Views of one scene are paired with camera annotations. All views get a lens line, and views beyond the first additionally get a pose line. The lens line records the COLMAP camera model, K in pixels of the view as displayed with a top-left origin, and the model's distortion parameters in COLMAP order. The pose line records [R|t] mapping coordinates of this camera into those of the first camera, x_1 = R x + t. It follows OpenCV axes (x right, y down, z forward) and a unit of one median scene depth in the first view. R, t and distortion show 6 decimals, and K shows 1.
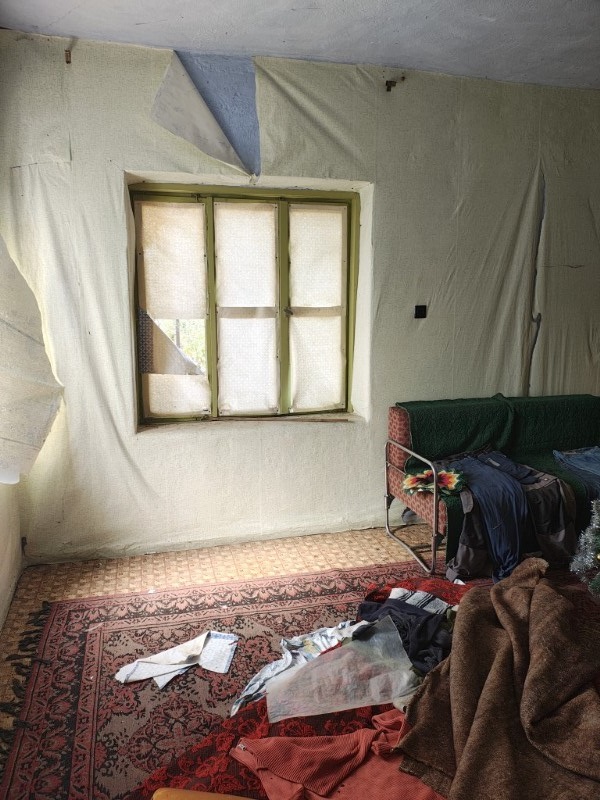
lens RADIAL K [[575.3, 0, 306.0], [0, 575.3, 407.2], [0, 0, 1]] dist [0.050925, -0.105565]
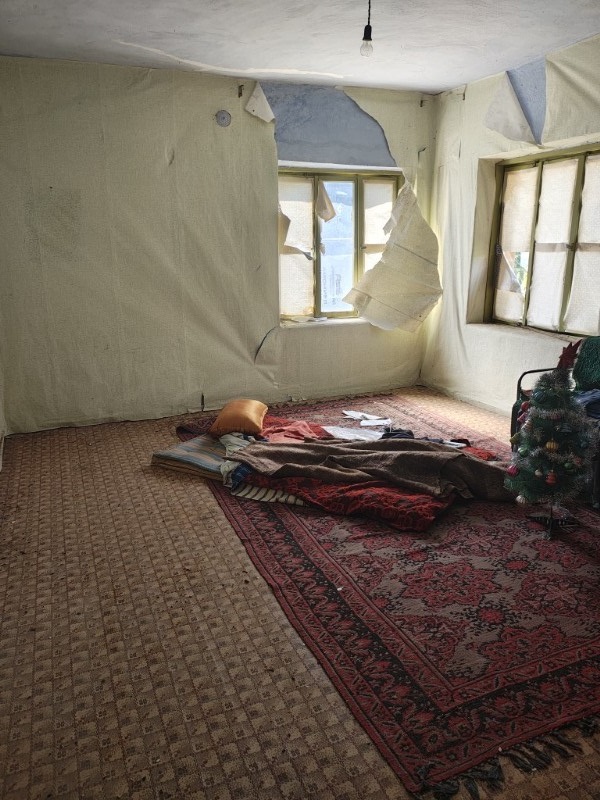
lens RADIAL K [[585.7, 0, 299.1], [0, 585.7, 387.2], [0, 0, 1]] dist [-0.008682, -0.006717]
pose [[0.142011, 0.234187, -0.961764, 1.295185], [-0.167008, 0.963351, 0.209914, -0.049548], [0.975675, 0.130812, 0.175918, 0.294953]]
